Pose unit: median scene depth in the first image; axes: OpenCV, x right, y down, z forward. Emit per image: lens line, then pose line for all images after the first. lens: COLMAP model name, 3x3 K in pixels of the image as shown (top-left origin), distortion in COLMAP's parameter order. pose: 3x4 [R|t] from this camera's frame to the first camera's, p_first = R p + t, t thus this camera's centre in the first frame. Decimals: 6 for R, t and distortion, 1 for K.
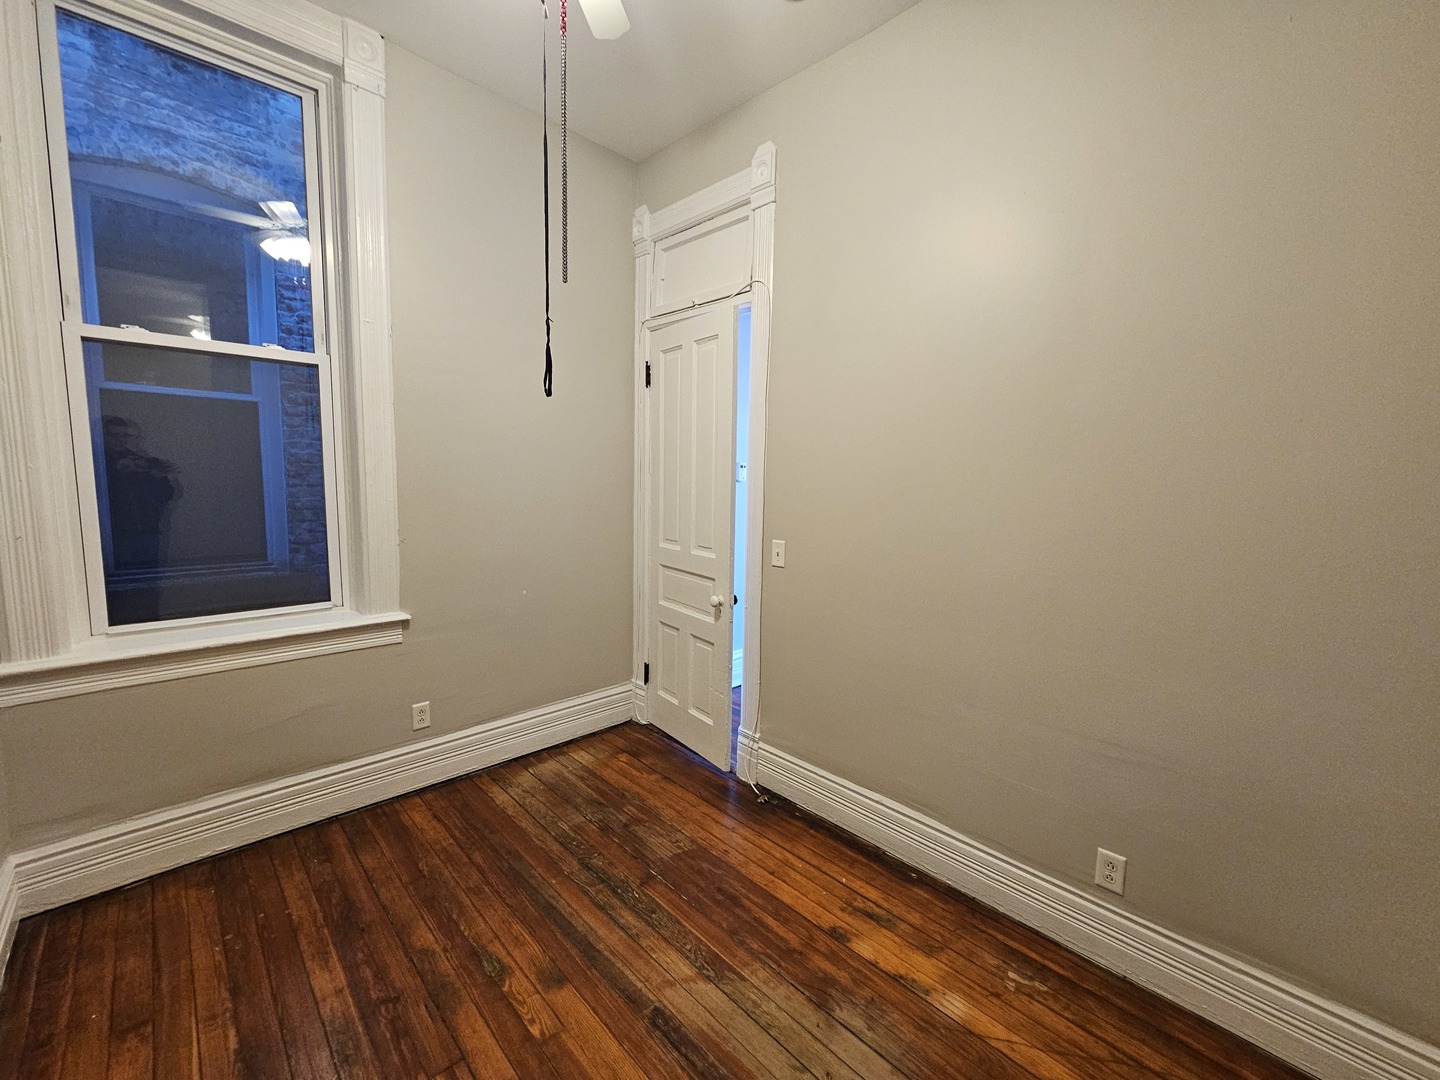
lens RADIAL K [[593.5, 0, 713.9], [0, 593.5, 537.9], [0, 0, 1]] dist [-0.003216, 0.000335]
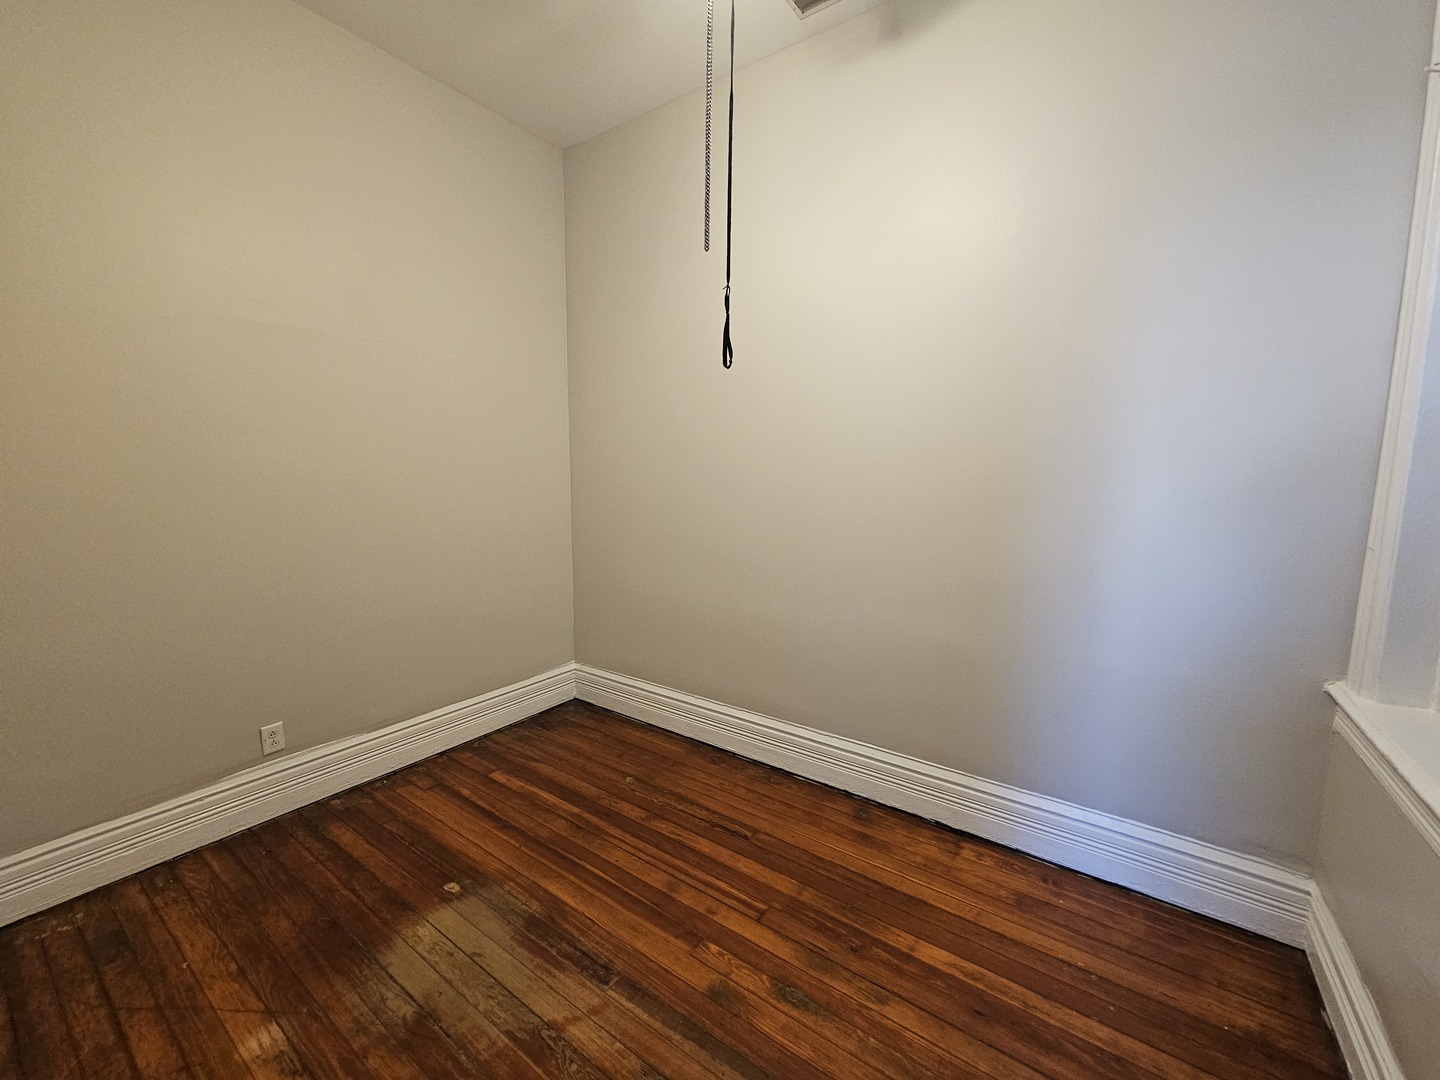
lens RADIAL K [[593.5, 0, 717.5], [0, 593.5, 542.0], [0, 0, 1]] dist [-0.003216, 0.000335]
pose [[-0.980817, -0.016357, -0.194244, -0.071365], [-0.057462, 0.976455, 0.207927, -0.143803], [0.186269, 0.215100, -0.958664, 1.763238]]
